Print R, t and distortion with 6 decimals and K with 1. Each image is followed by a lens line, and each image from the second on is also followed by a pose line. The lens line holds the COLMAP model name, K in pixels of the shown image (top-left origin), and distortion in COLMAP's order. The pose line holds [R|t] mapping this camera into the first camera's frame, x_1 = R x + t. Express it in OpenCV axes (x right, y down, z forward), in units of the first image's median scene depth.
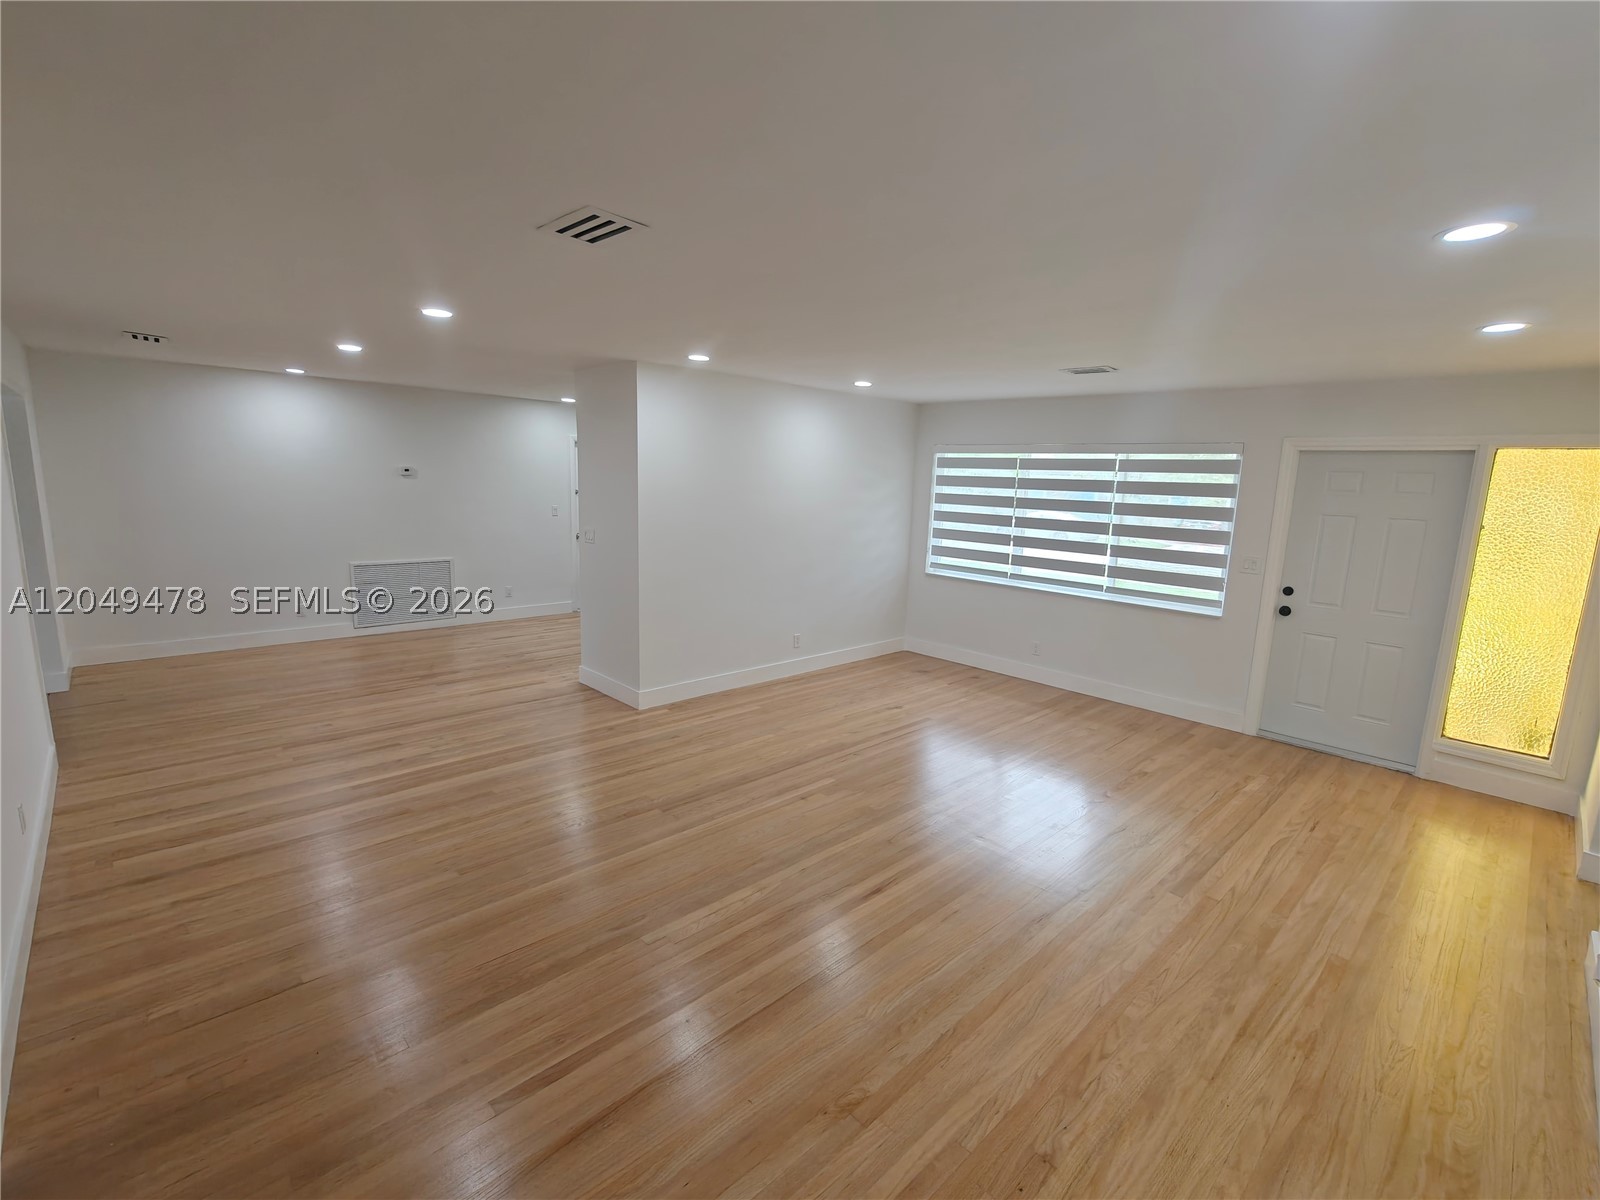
lens RADIAL K [[722.0, 0, 794.6], [0, 722.0, 605.2], [0, 0, 1]] dist [-0.000053, 0.000370]
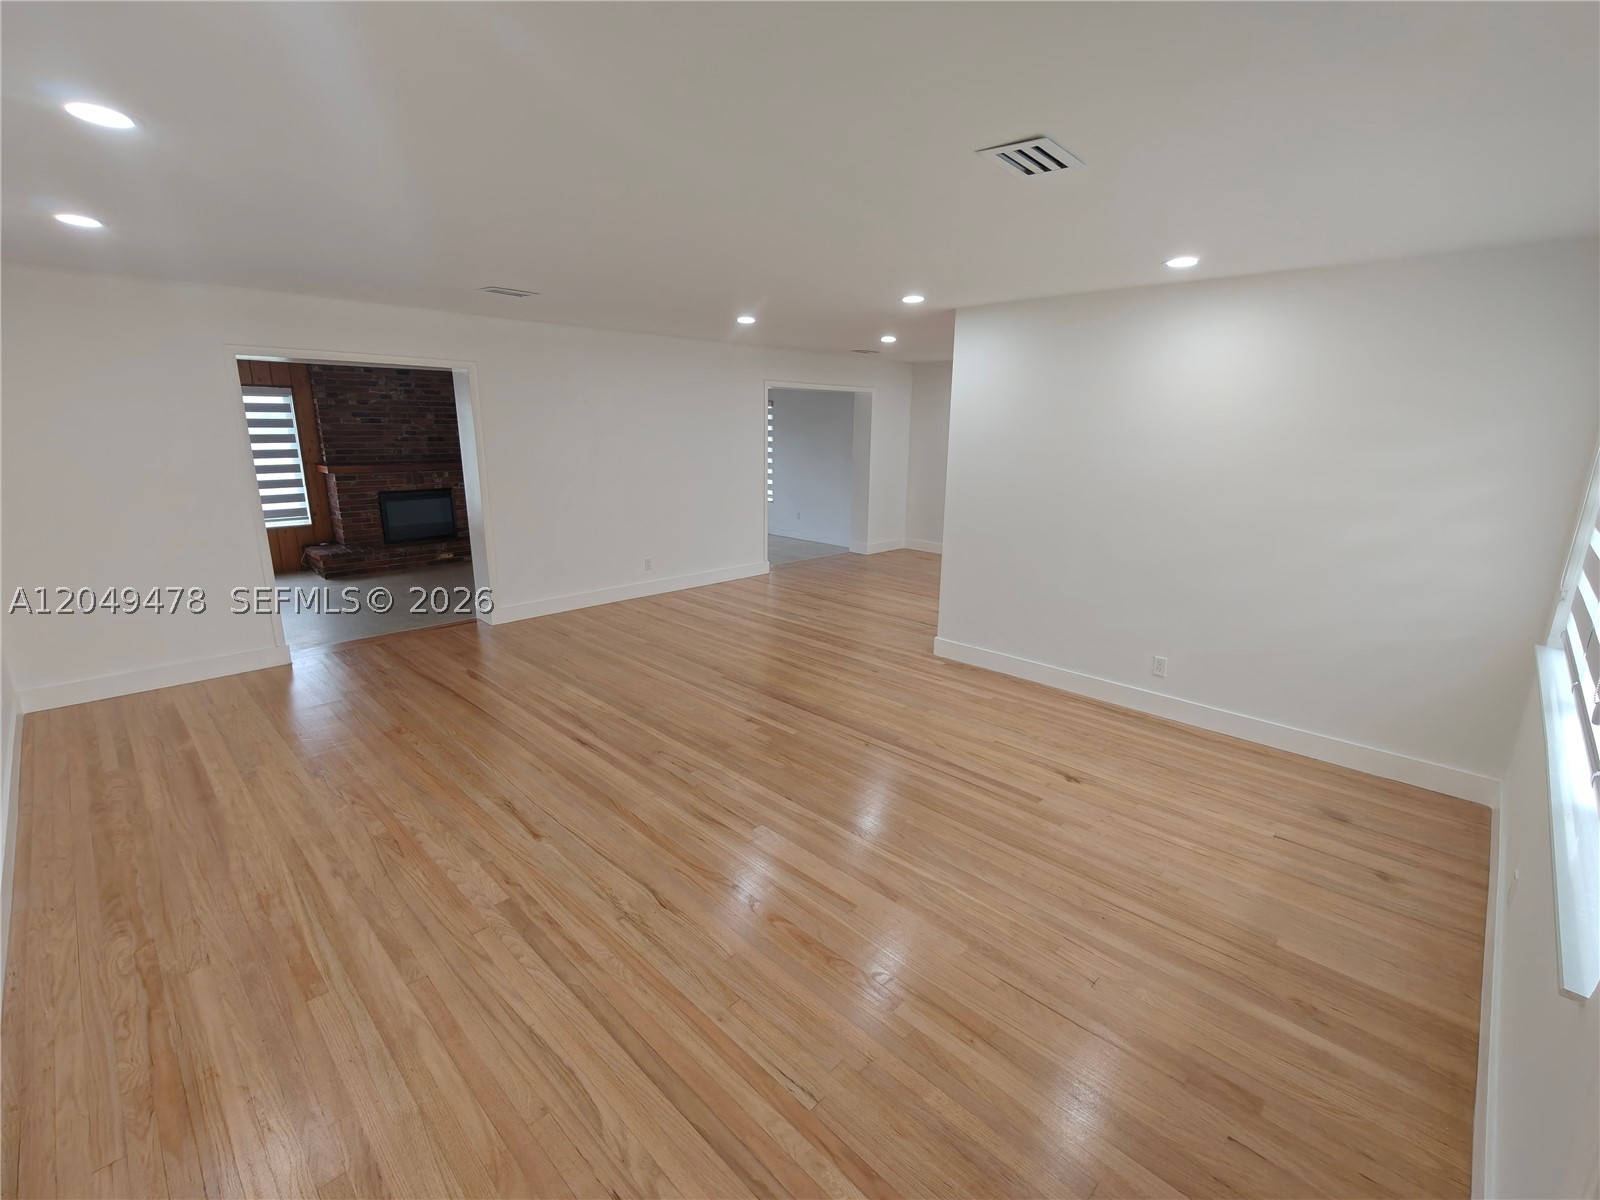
lens RADIAL K [[722.0, 0, 802.5], [0, 722.0, 598.4], [0, 0, 1]] dist [-0.000053, 0.000370]
pose [[0.032772, 0.203066, -0.978616, 0.842032], [-0.189615, 0.962623, 0.193398, -0.103762], [0.981311, 0.179222, 0.070051, 0.802896]]
